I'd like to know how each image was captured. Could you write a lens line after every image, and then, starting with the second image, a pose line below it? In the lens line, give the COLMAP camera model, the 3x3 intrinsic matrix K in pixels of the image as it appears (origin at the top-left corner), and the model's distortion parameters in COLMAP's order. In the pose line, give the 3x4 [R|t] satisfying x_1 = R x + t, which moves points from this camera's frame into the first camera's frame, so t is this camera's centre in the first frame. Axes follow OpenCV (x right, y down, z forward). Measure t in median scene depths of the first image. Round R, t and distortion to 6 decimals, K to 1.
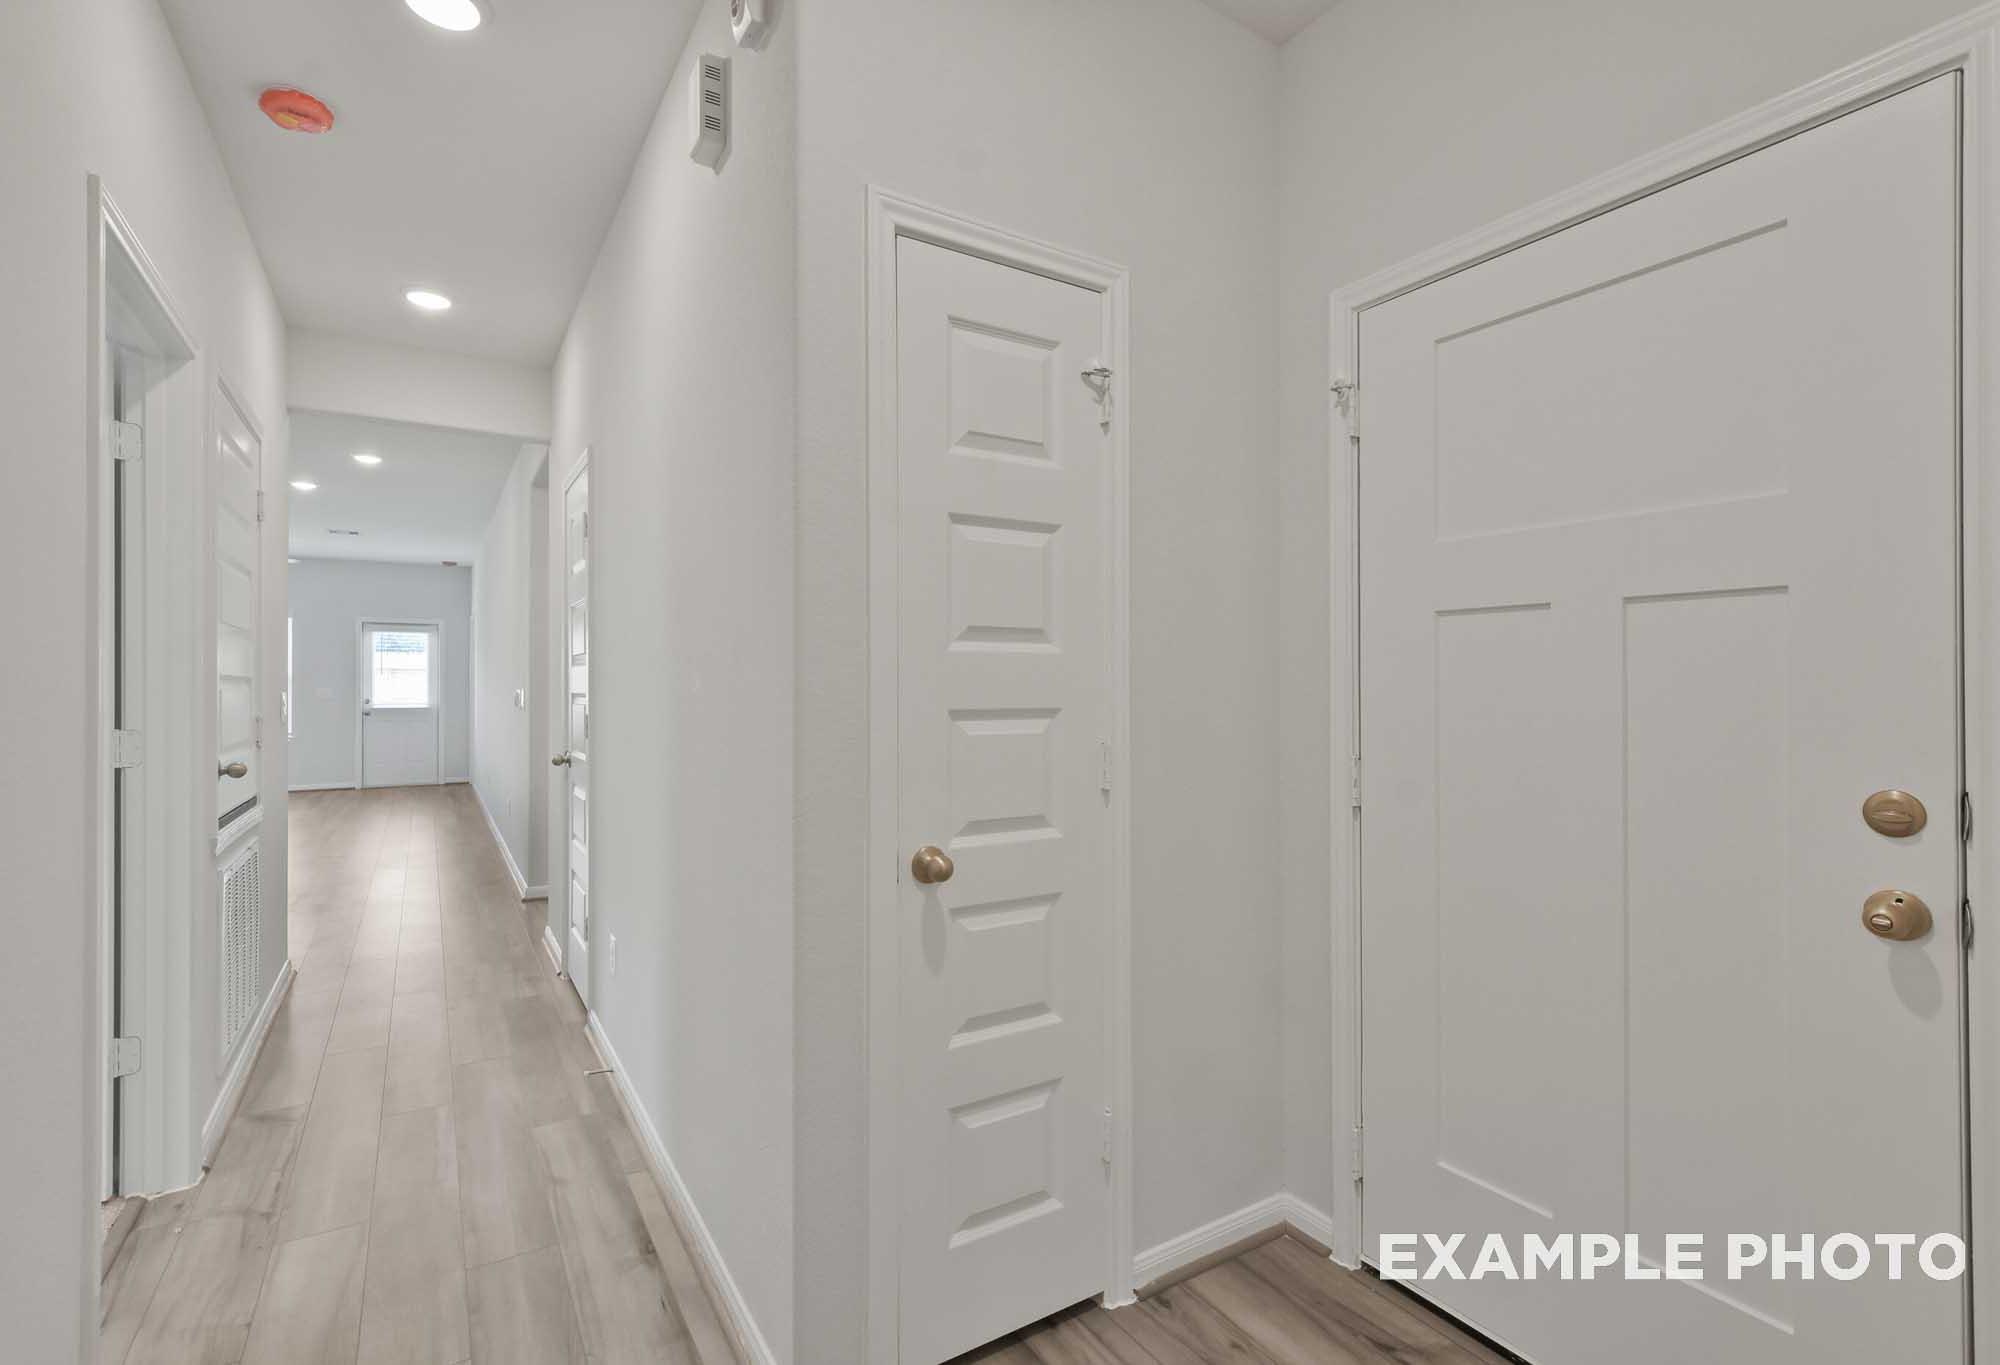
lens RADIAL K [[920.6, 0, 1000.0], [0, 920.6, 682.5], [0, 0, 1]] dist [0.001704, 0.000112]
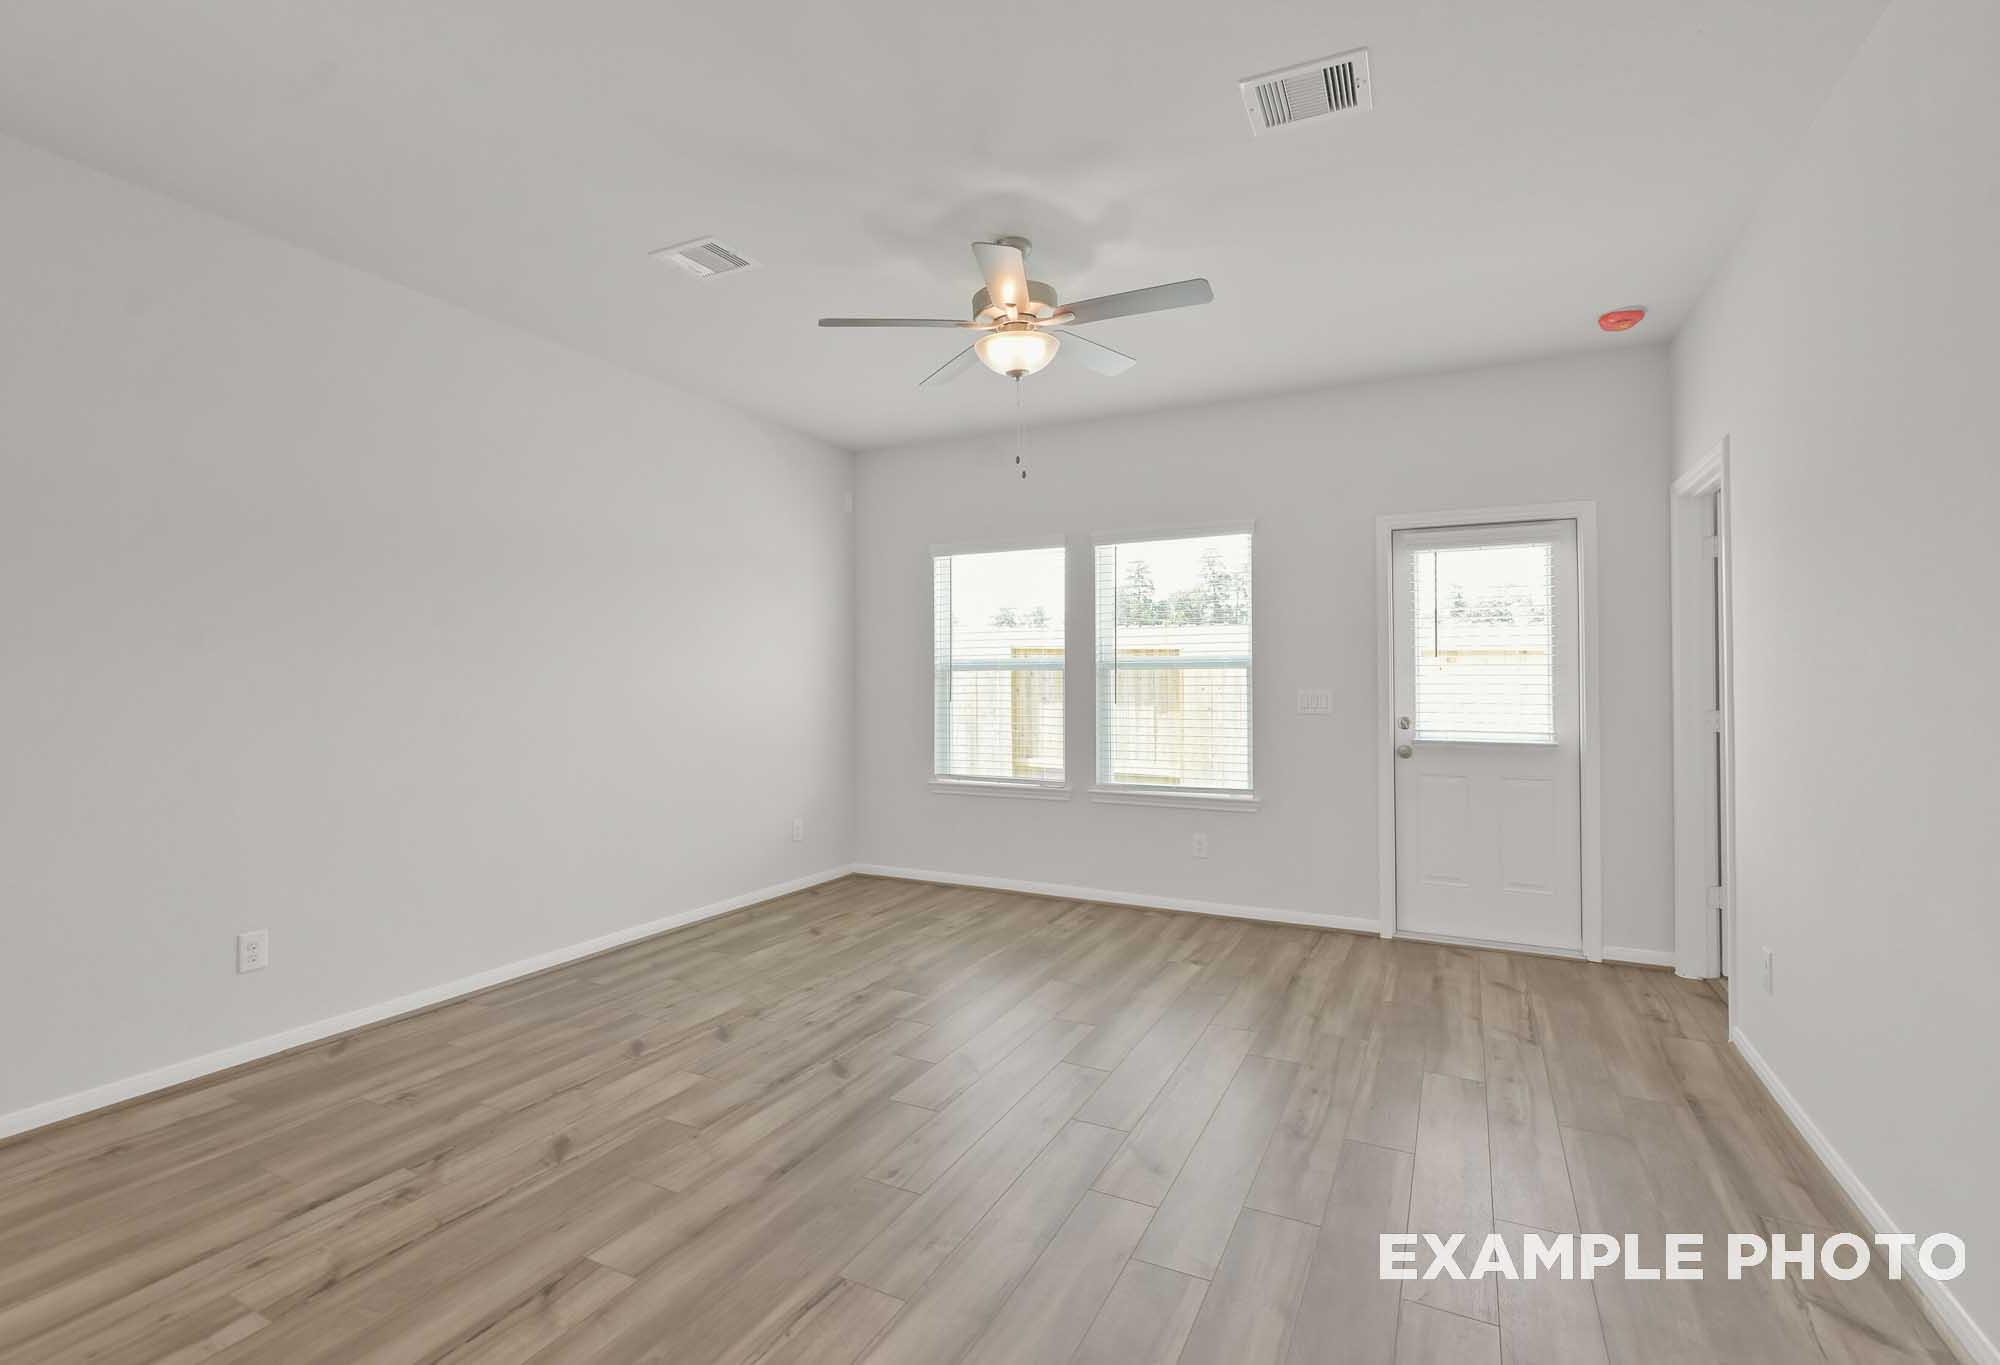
lens RADIAL K [[920.6, 0, 1000.0], [0, 920.6, 682.5], [0, 0, 1]] dist [0.001704, 0.000112]
pose [[0.519594, -0.001820, -0.854411, -0.431162], [0.002032, 0.999998, -0.000894, 0.003215], [0.854411, -0.001271, 0.519596, 0.633900]]
